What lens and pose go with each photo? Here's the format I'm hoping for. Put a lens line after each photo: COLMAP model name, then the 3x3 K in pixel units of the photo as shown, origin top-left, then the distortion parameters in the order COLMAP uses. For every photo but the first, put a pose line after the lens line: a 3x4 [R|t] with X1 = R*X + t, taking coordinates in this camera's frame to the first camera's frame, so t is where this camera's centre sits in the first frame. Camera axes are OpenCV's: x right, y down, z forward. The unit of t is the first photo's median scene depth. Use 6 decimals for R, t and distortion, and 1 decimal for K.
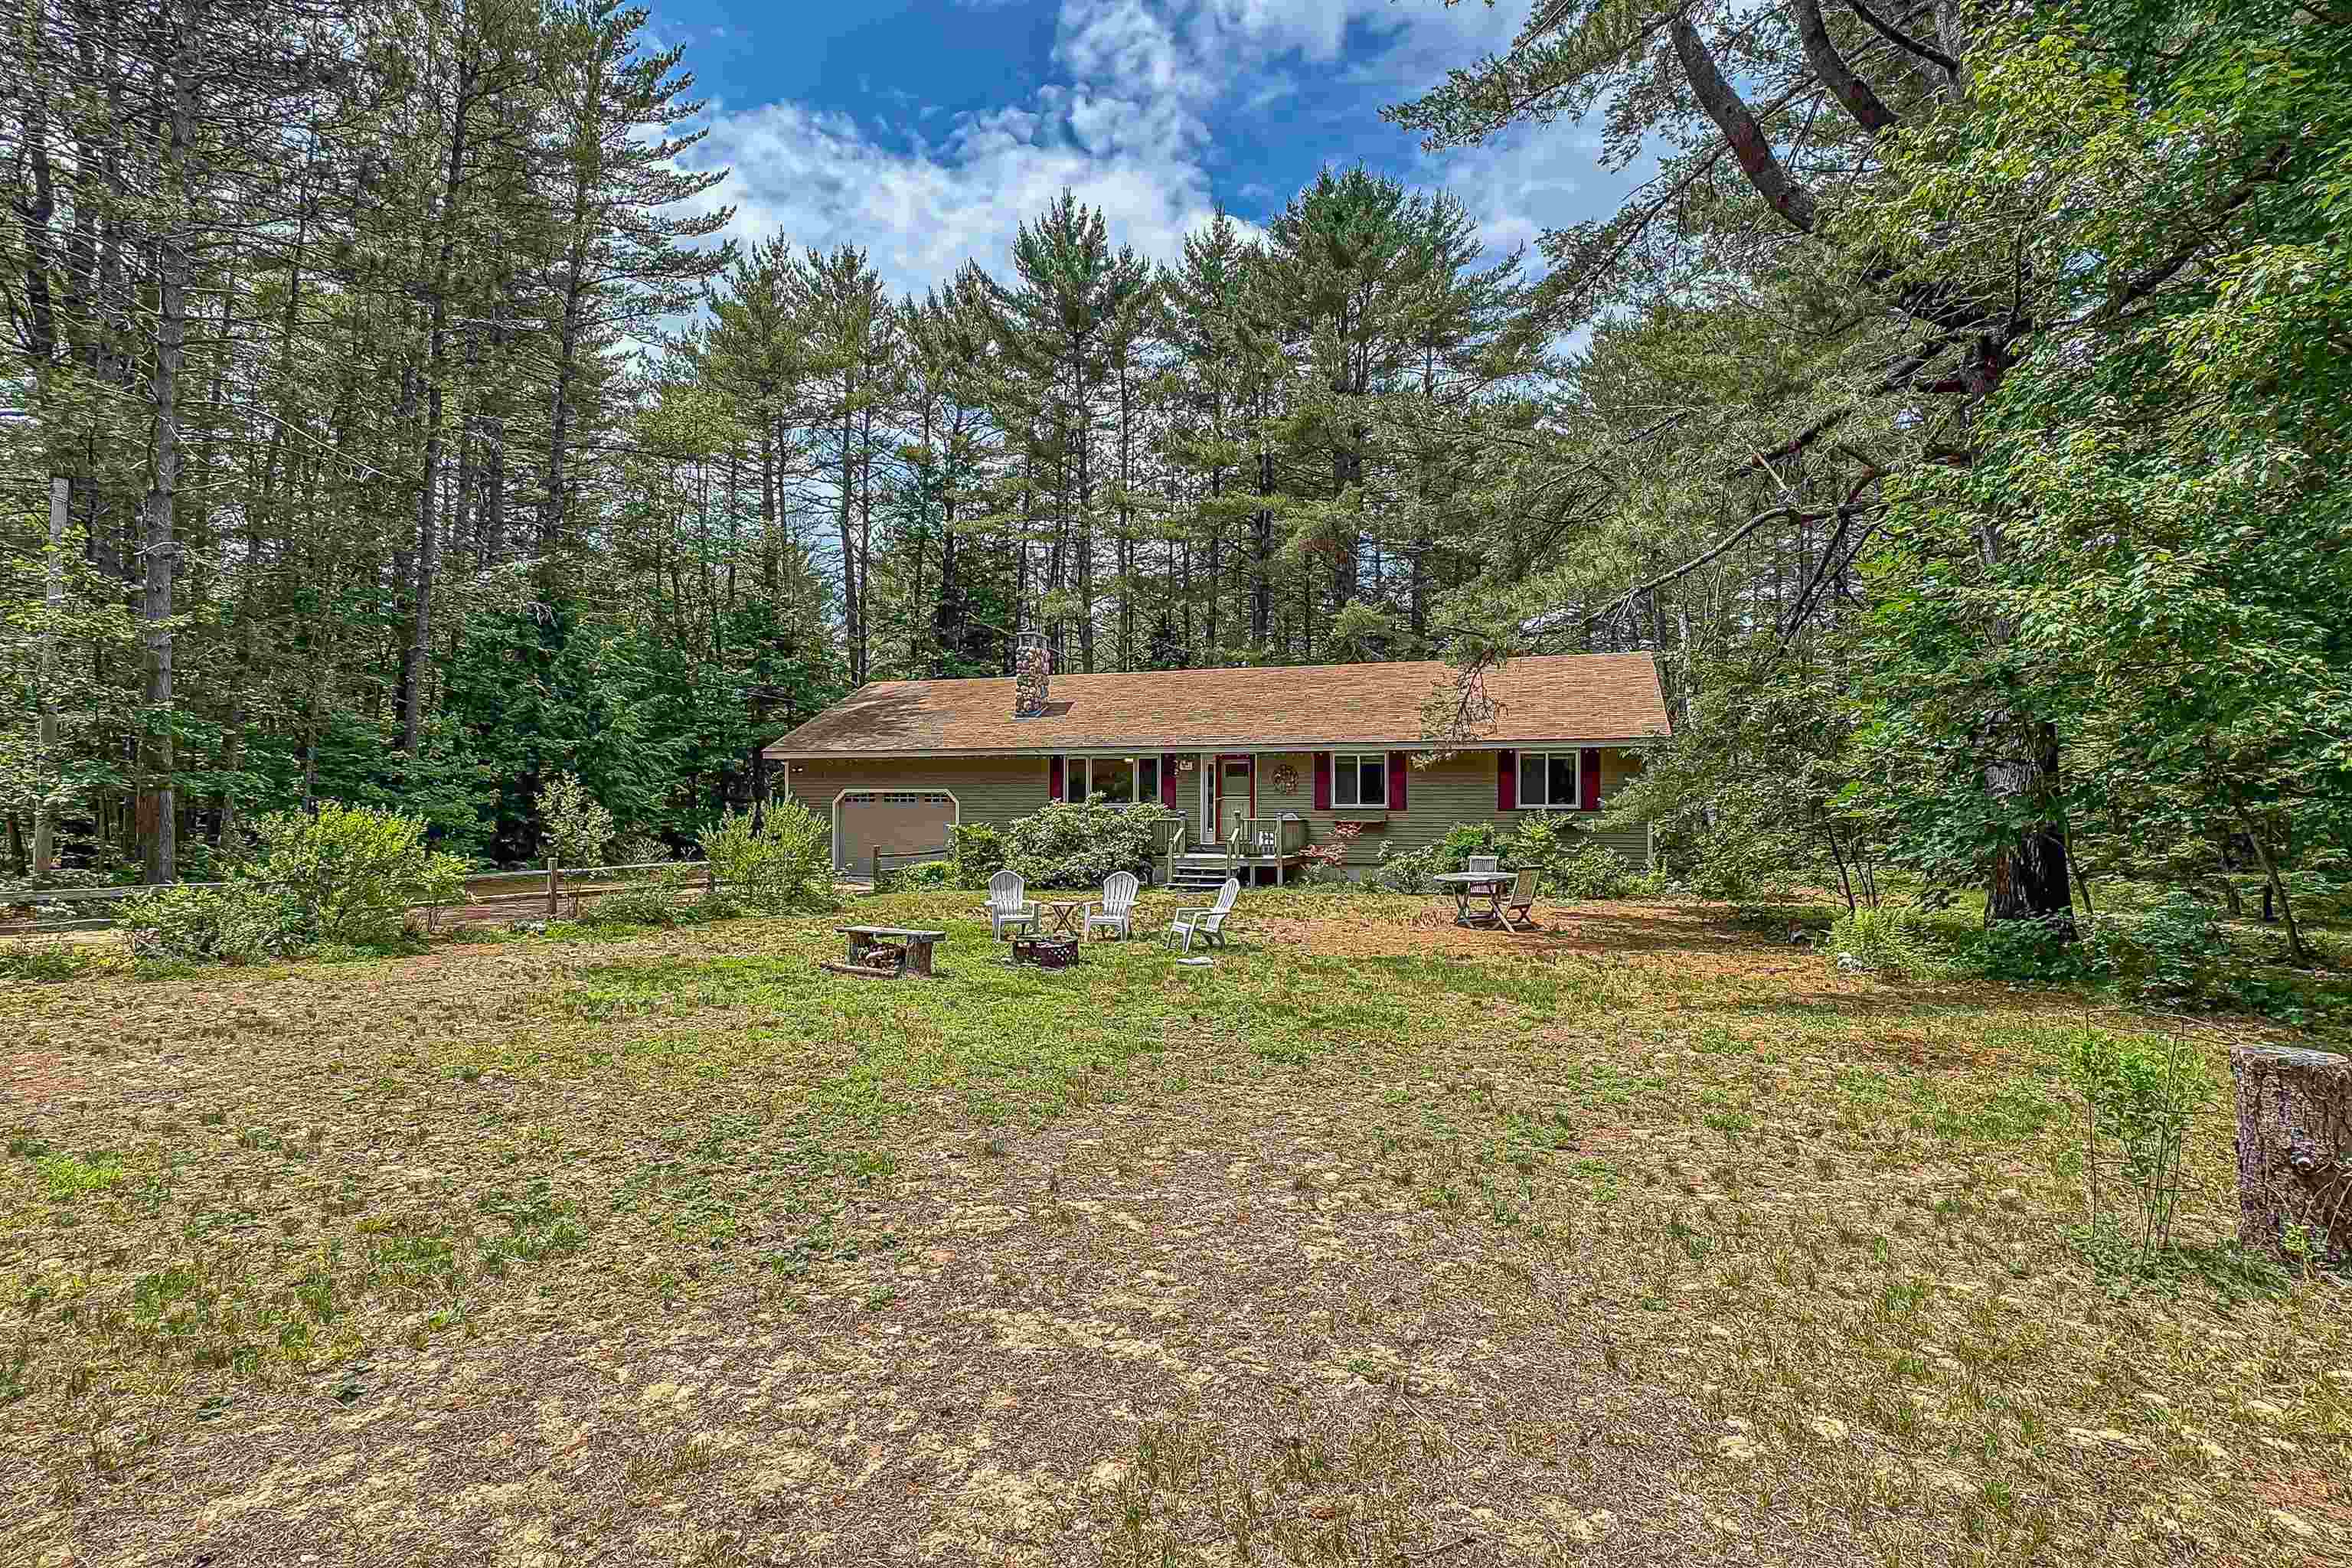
lens RADIAL K [[1155.2, 0, 1170.3], [0, 1155.2, 782.9], [0, 0, 1]] dist [0.005659, 0.000748]
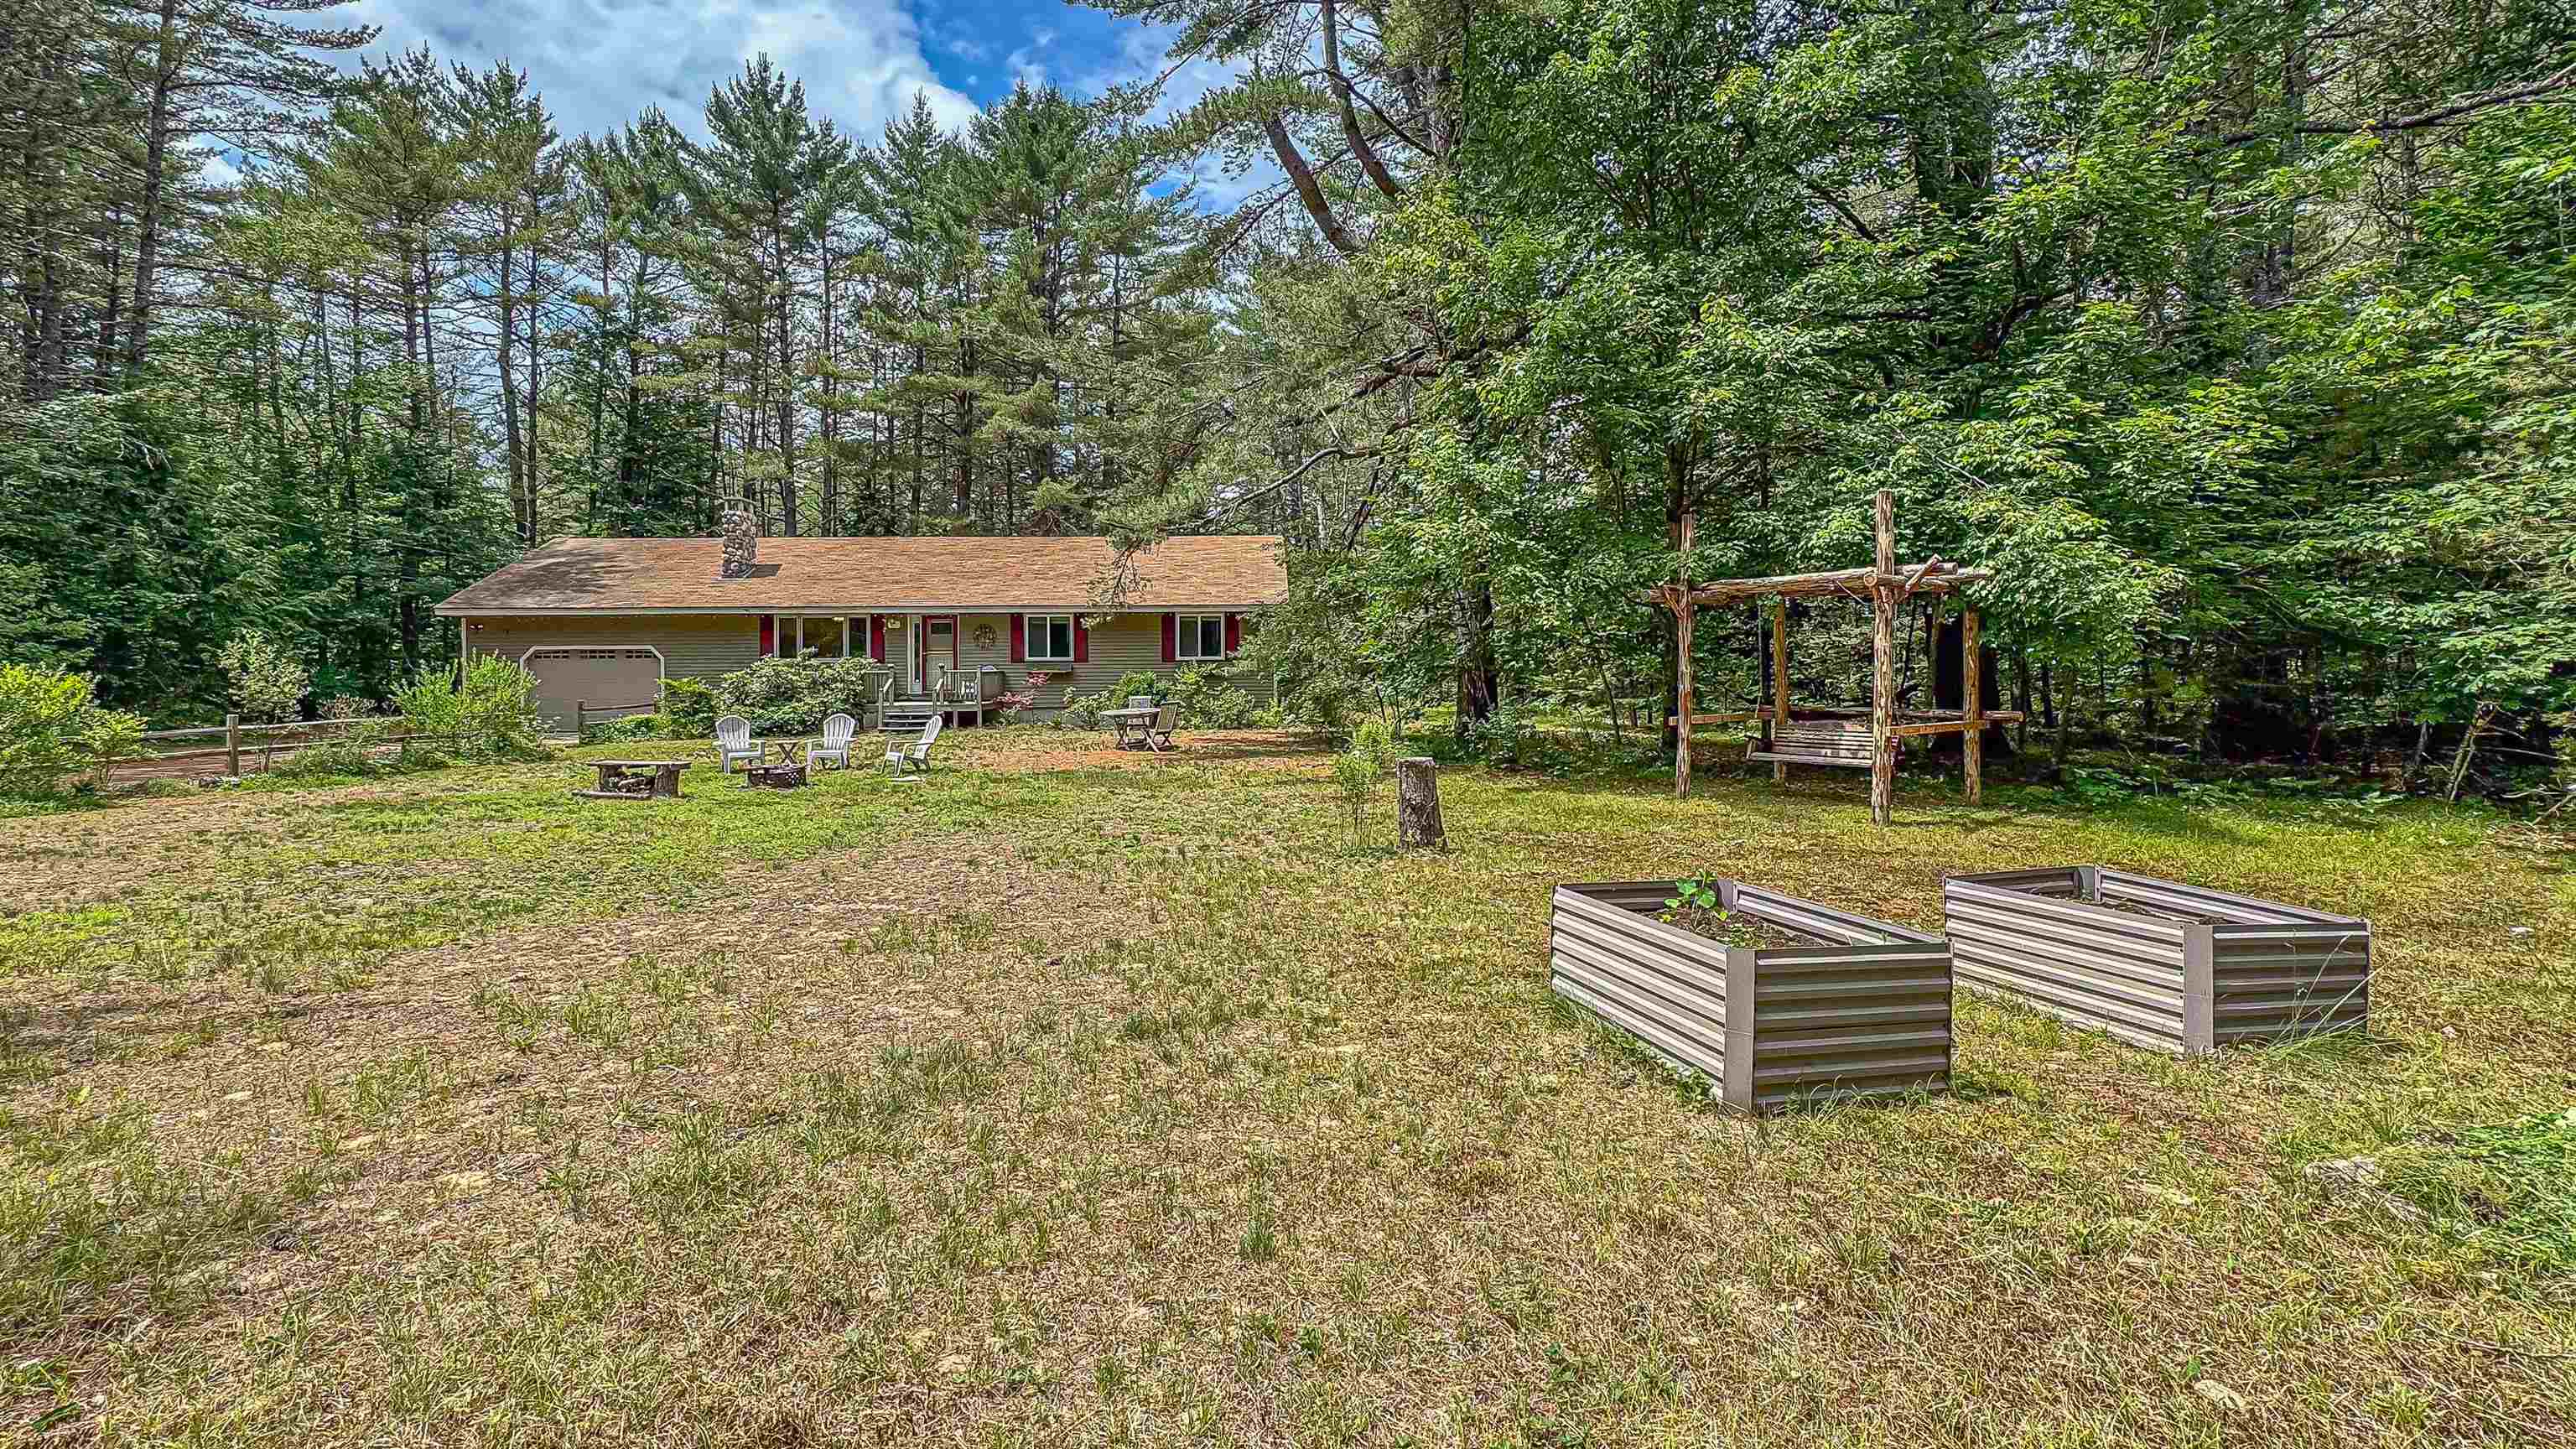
lens RADIAL K [[1109.8, 0, 1286.8], [0, 1109.8, 664.2], [0, 0, 1]] dist [-0.005244, 0.000490]
pose [[0.936935, -0.008657, 0.349396, -0.005534], [0.000841, 0.999746, 0.022516, -0.000212], [-0.349502, -0.020802, 0.936704, -0.146631]]
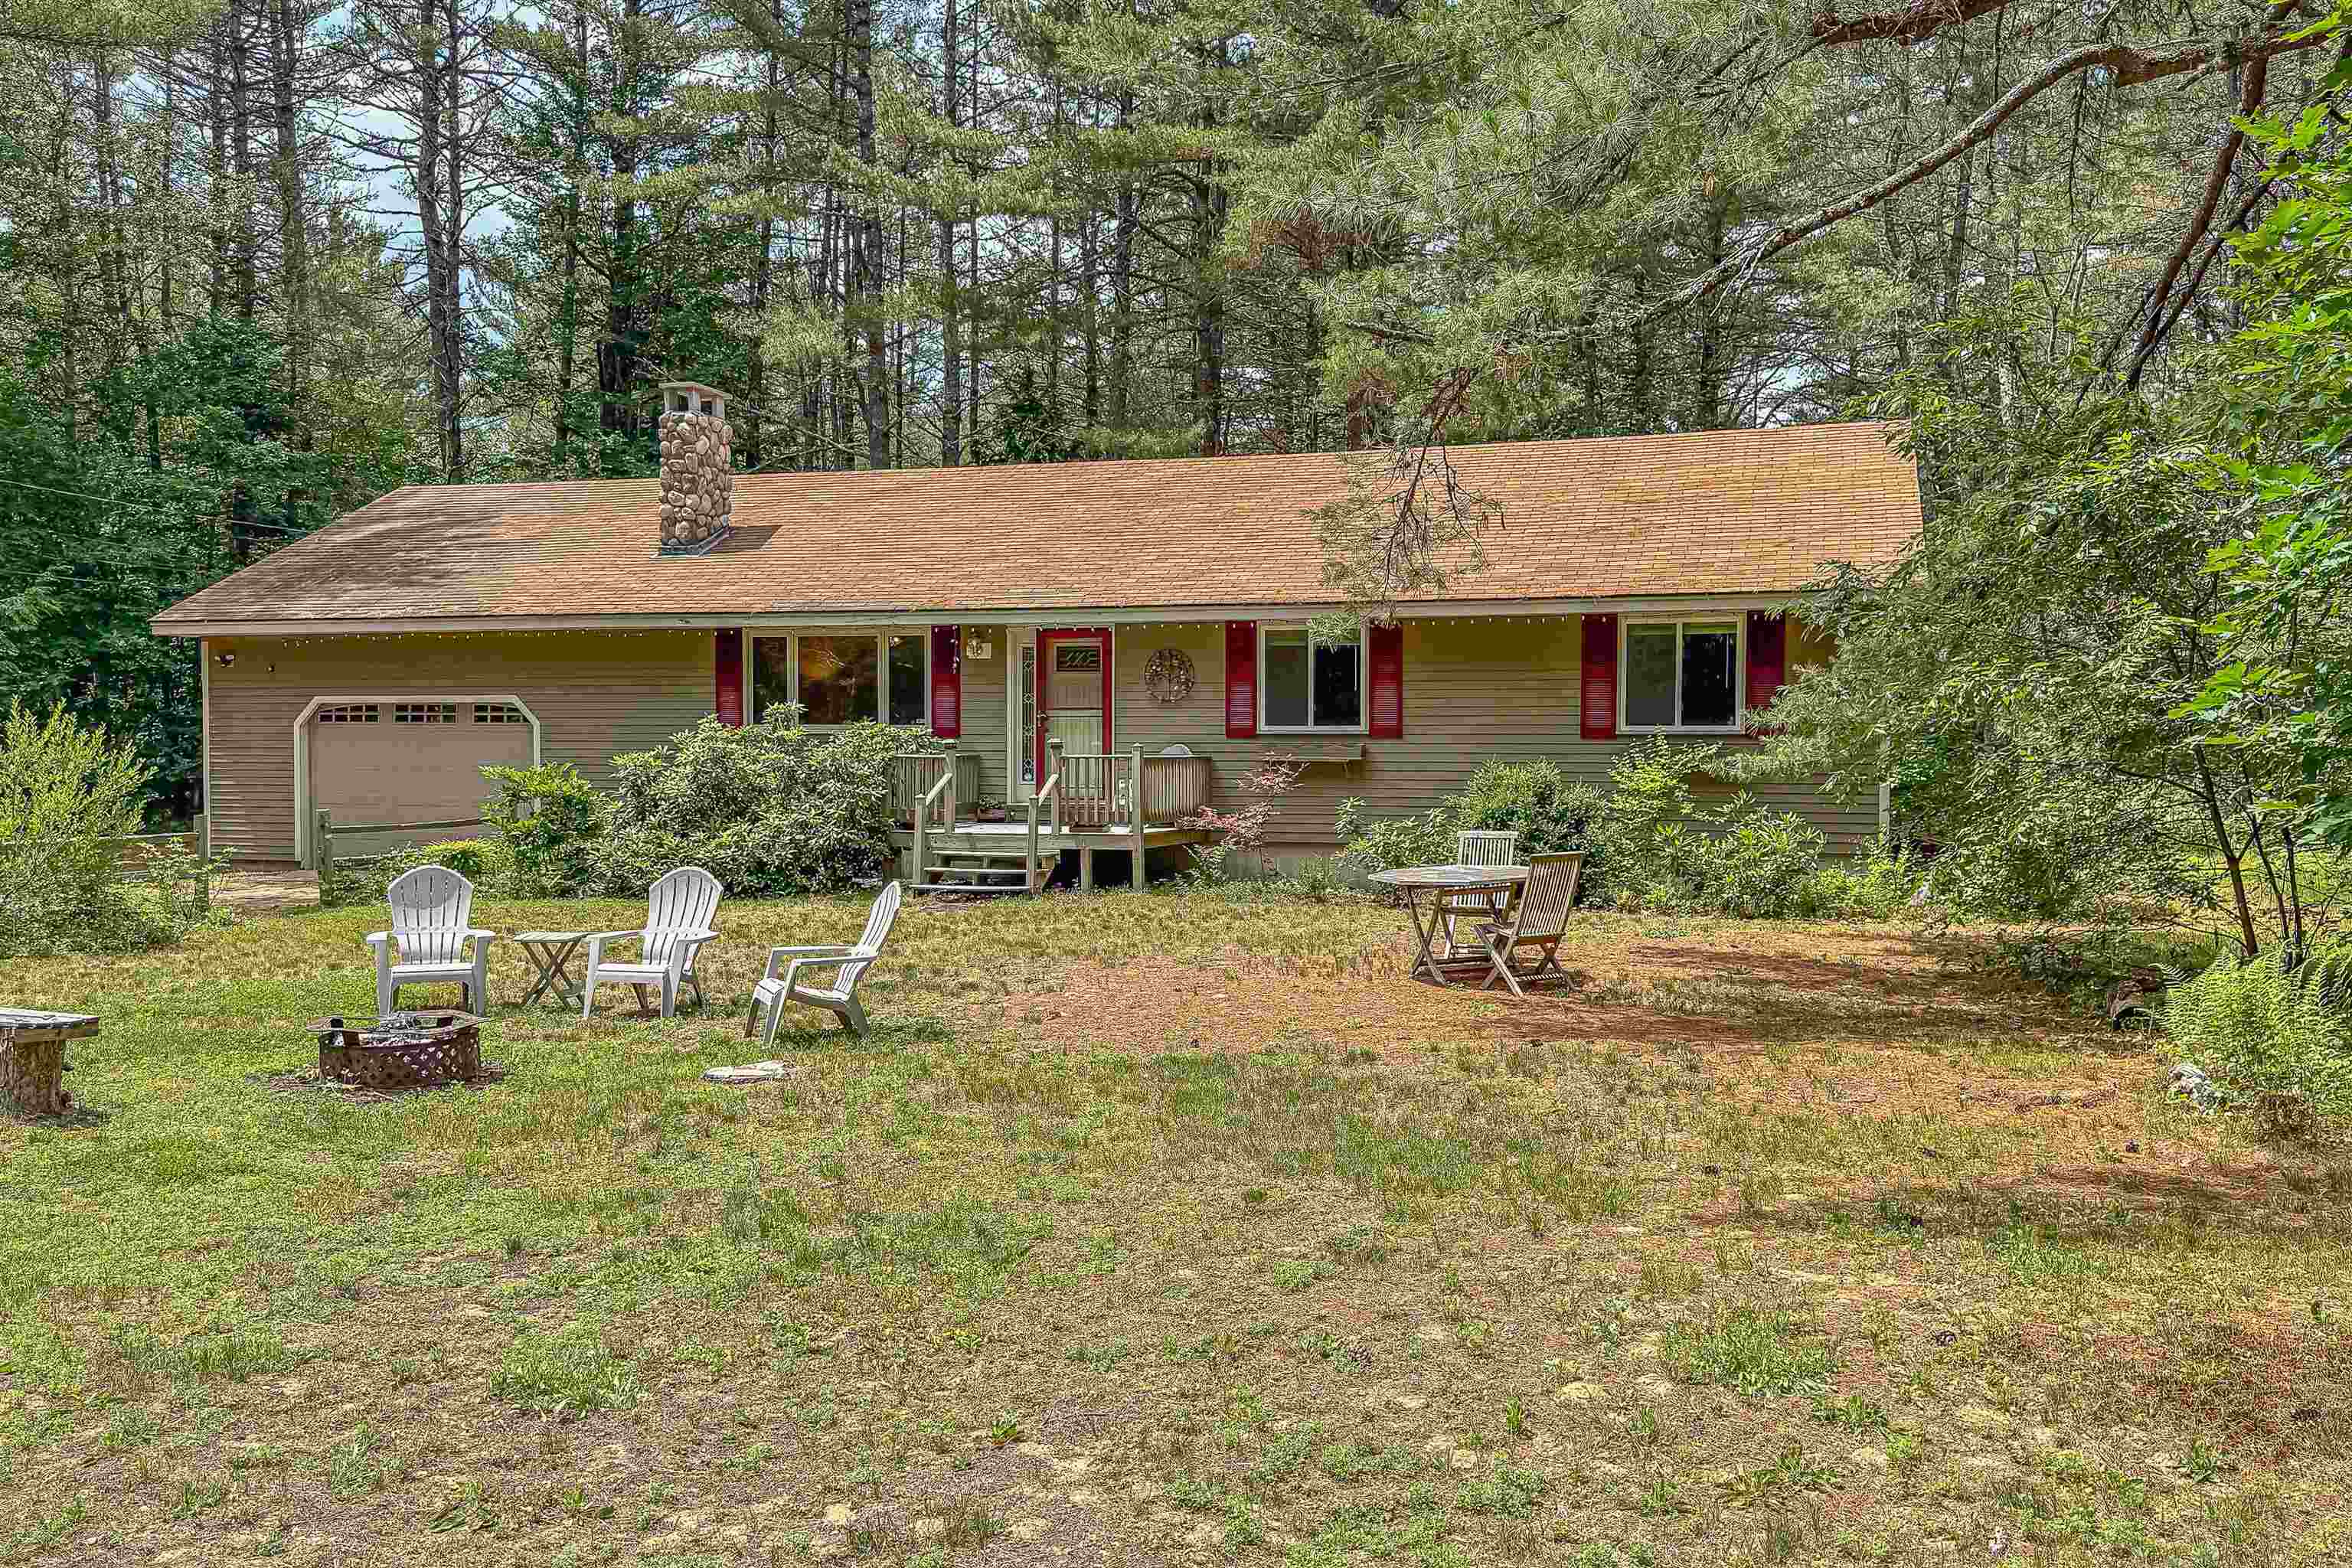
lens RADIAL K [[2042.5, 0, 1180.4], [0, 2042.5, 781.7], [0, 0, 1]] dist [0.074591, -0.040880]
pose [[0.999837, -0.000368, 0.018024, 0.085736], [-0.000392, 0.999113, 0.042118, 0.004992], [-0.018024, -0.042119, 0.998950, 0.107129]]
